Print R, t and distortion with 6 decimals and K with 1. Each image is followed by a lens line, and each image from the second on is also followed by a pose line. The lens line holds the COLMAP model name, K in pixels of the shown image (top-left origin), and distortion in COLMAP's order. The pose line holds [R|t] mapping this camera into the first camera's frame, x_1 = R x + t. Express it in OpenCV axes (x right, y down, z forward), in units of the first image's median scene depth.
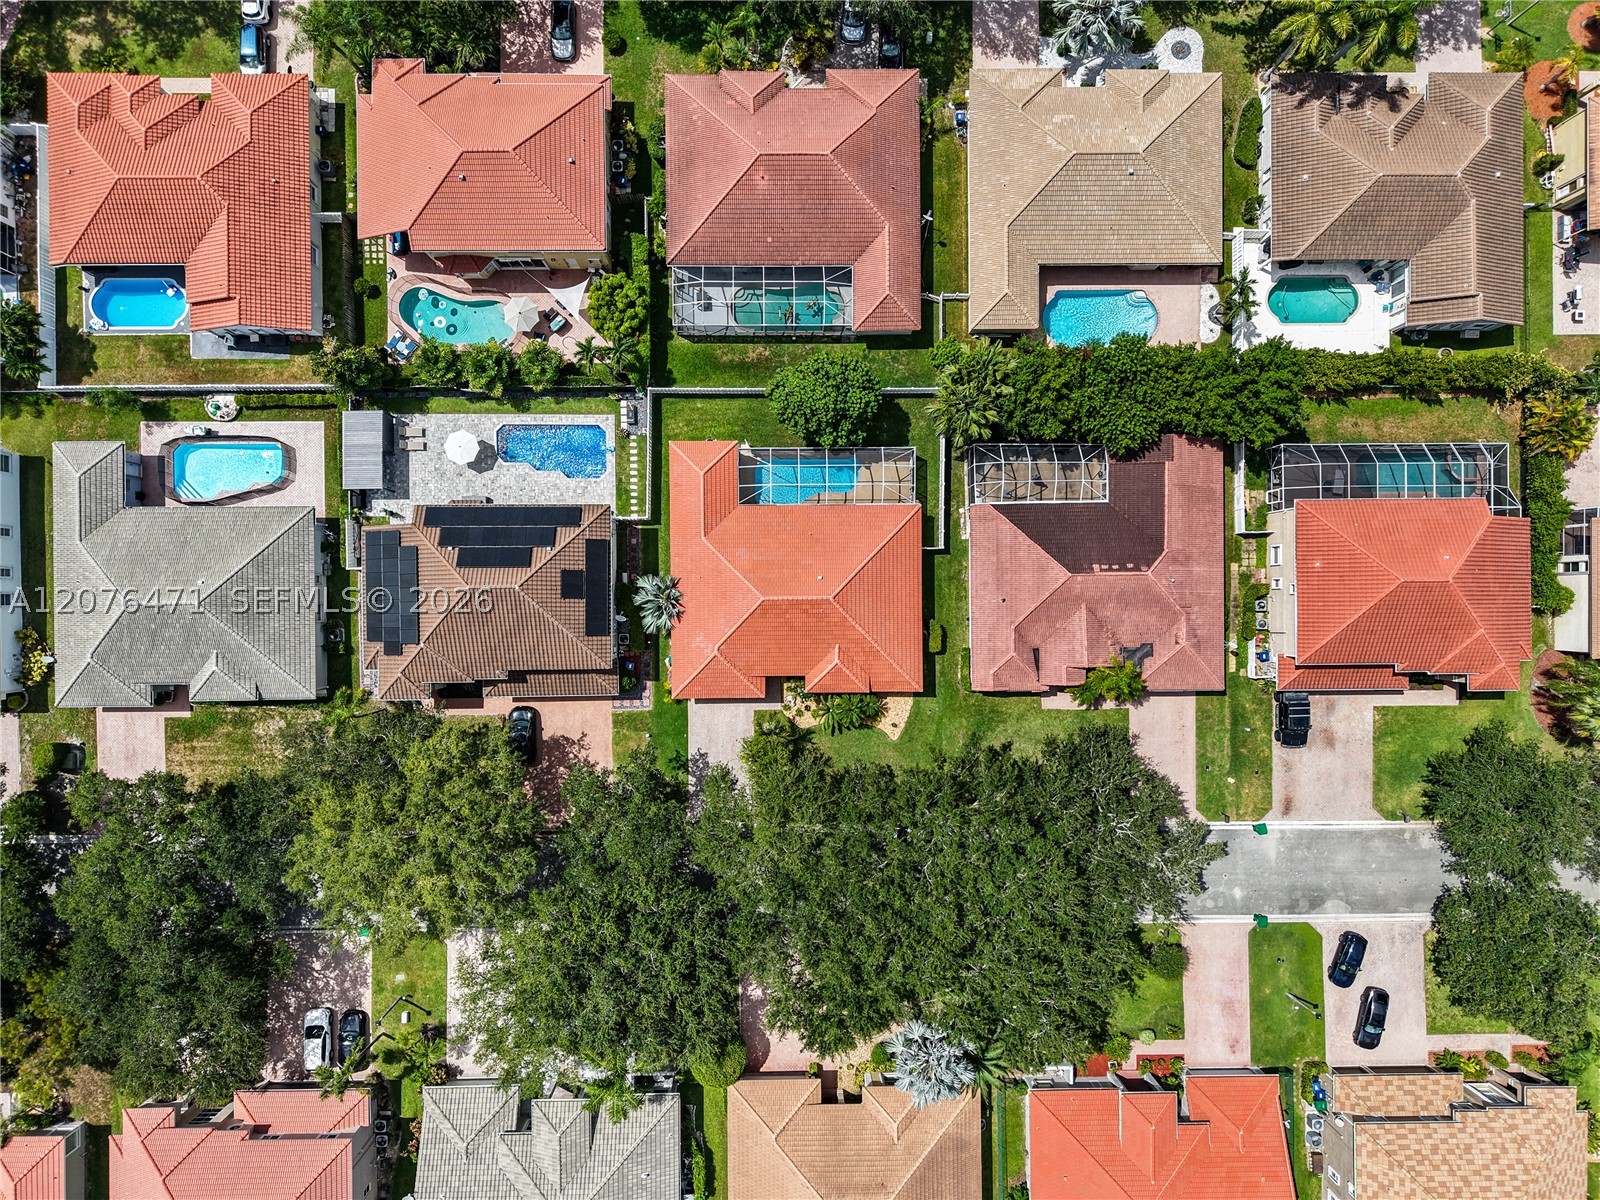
lens RADIAL K [[1123.3, 0, 800.0], [0, 1123.3, 600.0], [0, 0, 1]] dist [-0.026640, 0.001396]
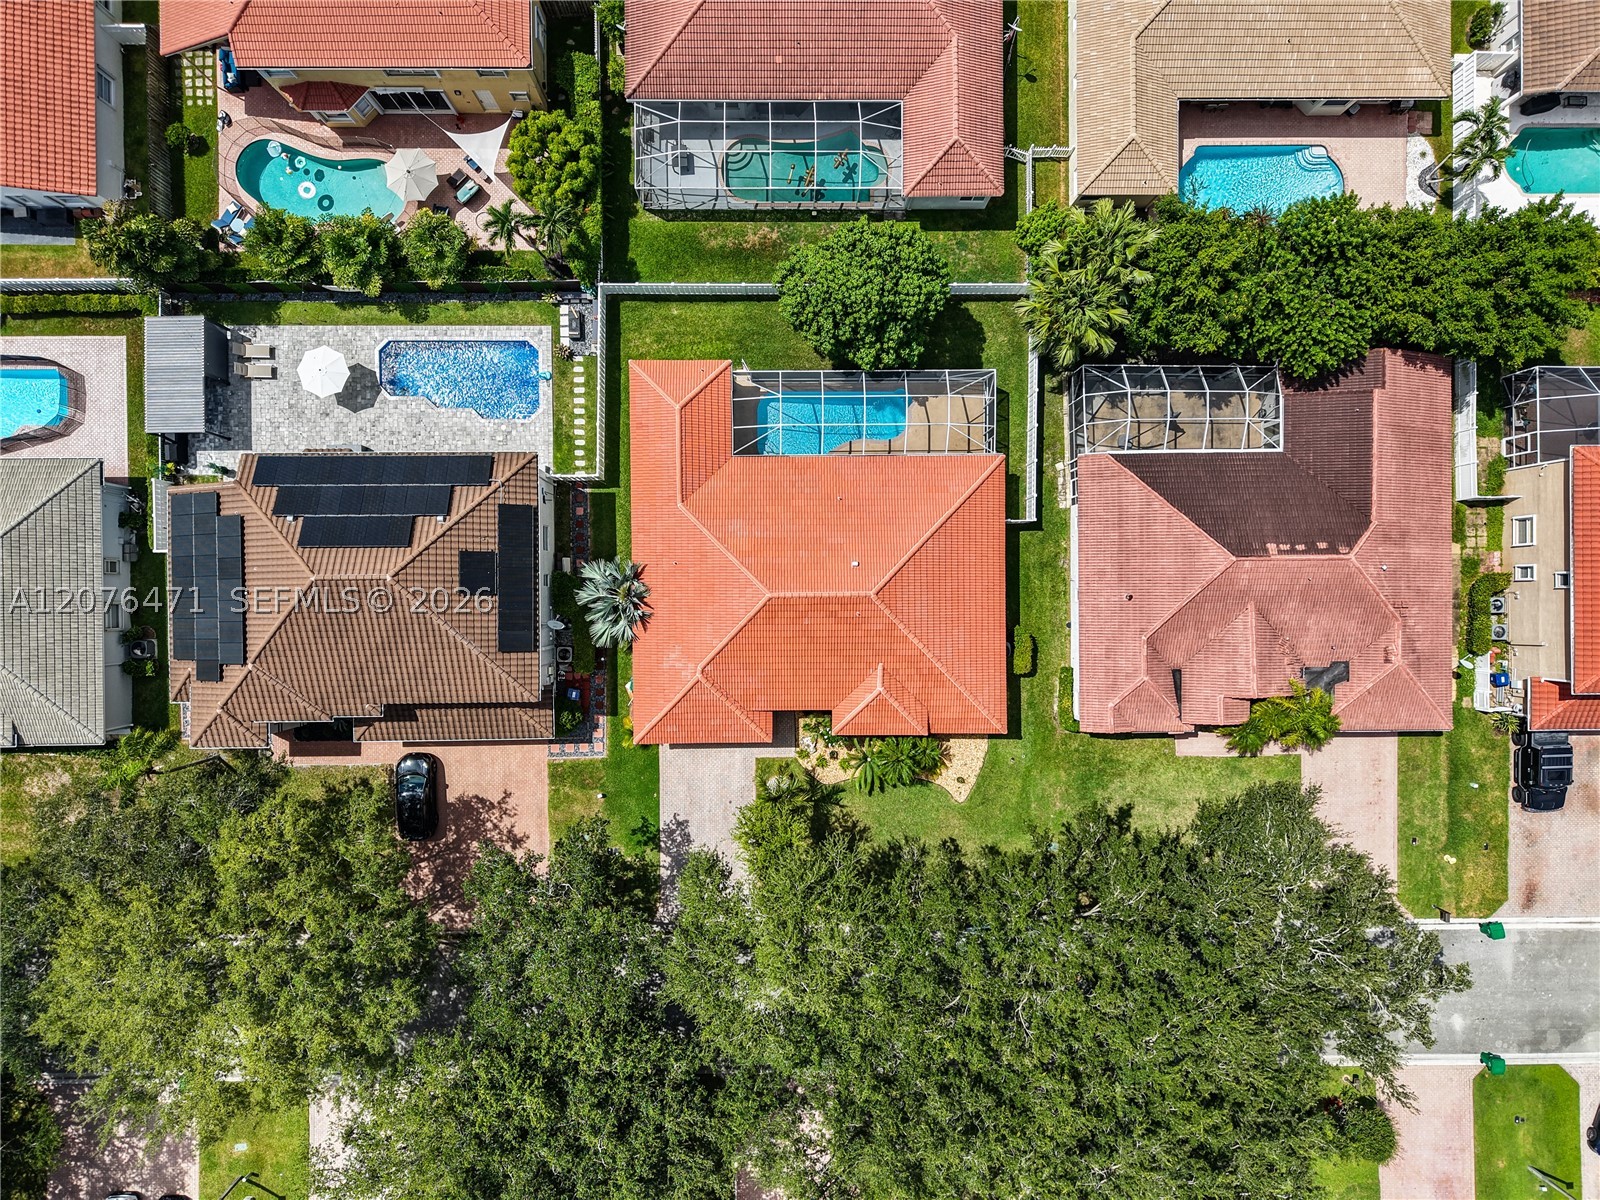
lens RADIAL K [[1123.3, 0, 800.0], [0, 1123.3, 600.0], [0, 0, 1]] dist [-0.026640, 0.001396]
pose [[1.000000, -0.000392, 0.000129, -0.014319], [0.000392, 0.999998, 0.001702, 0.000471], [-0.000130, -0.001702, 0.999999, 0.322313]]
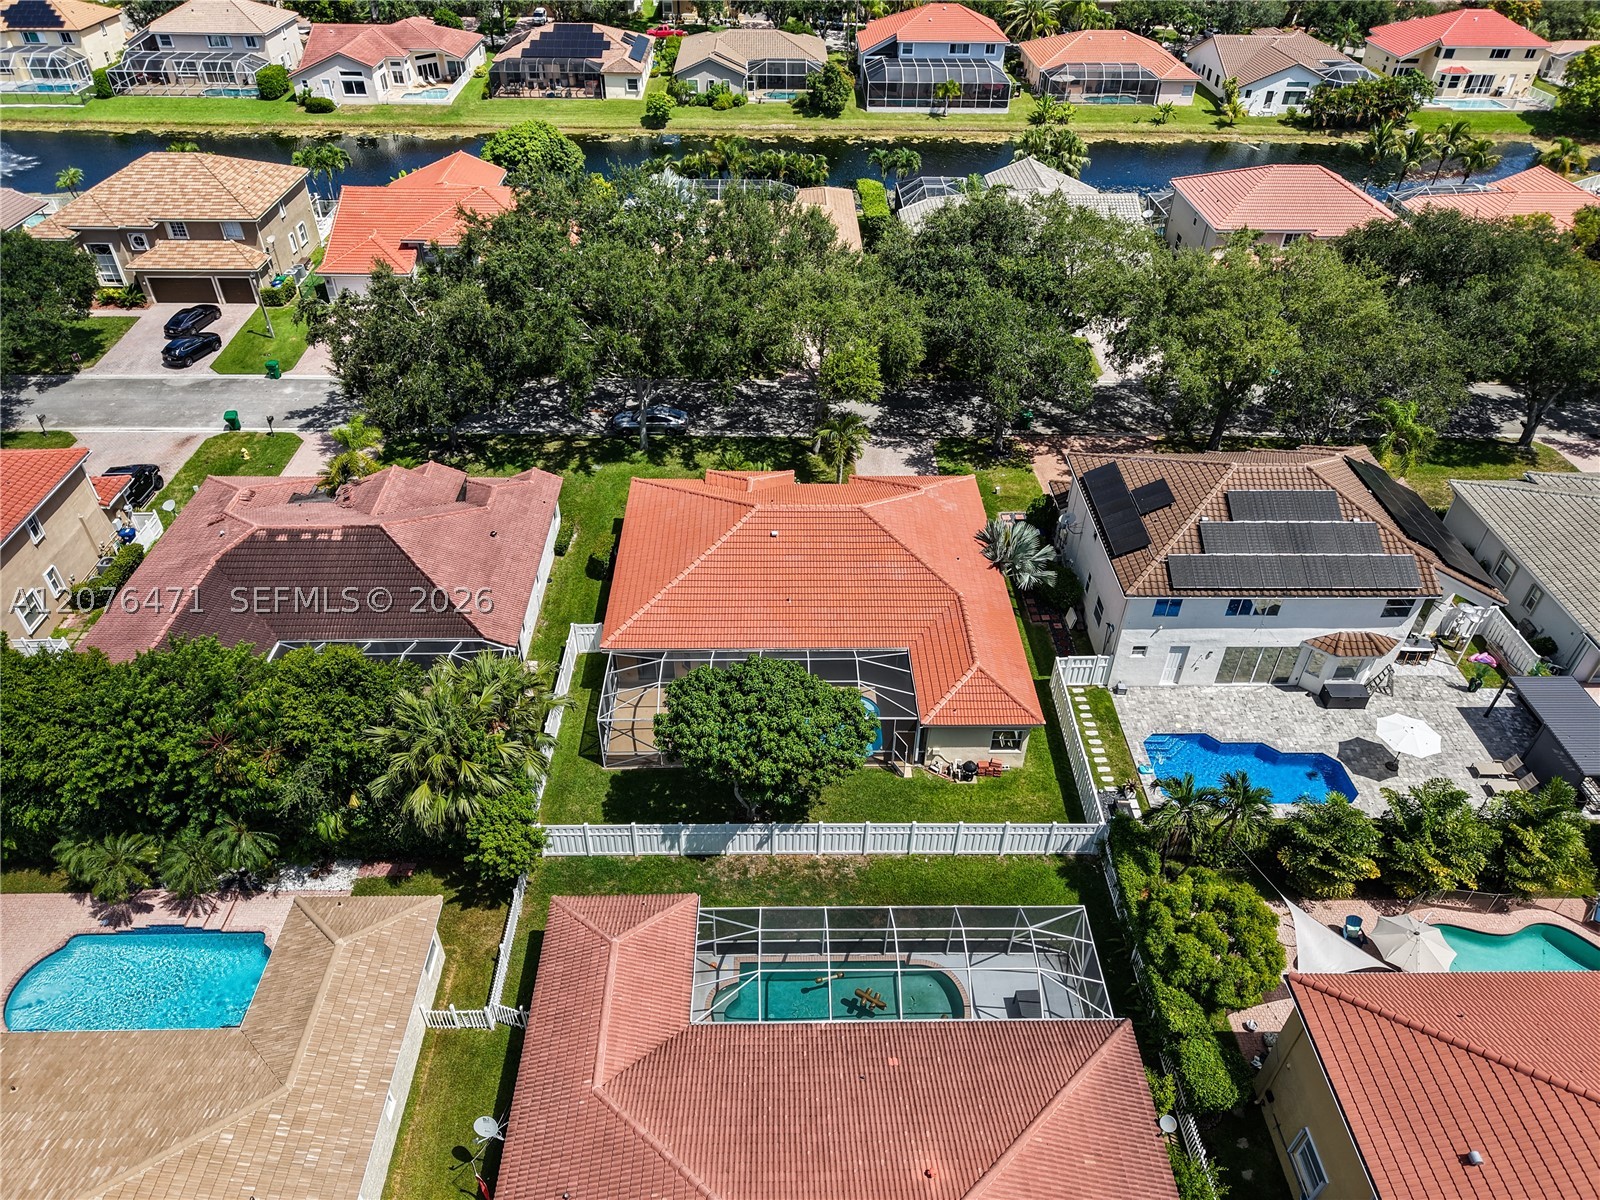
lens RADIAL K [[1096.0, 0, 800.0], [0, 1096.0, 600.0], [0, 0, 1]] dist [-0.028798, -0.000710]
pose [[-0.999488, -0.012228, -0.029581, 0.020008], [-0.015970, -0.610408, 0.791926, -0.515683], [-0.027740, 0.791993, 0.609900, 0.615253]]
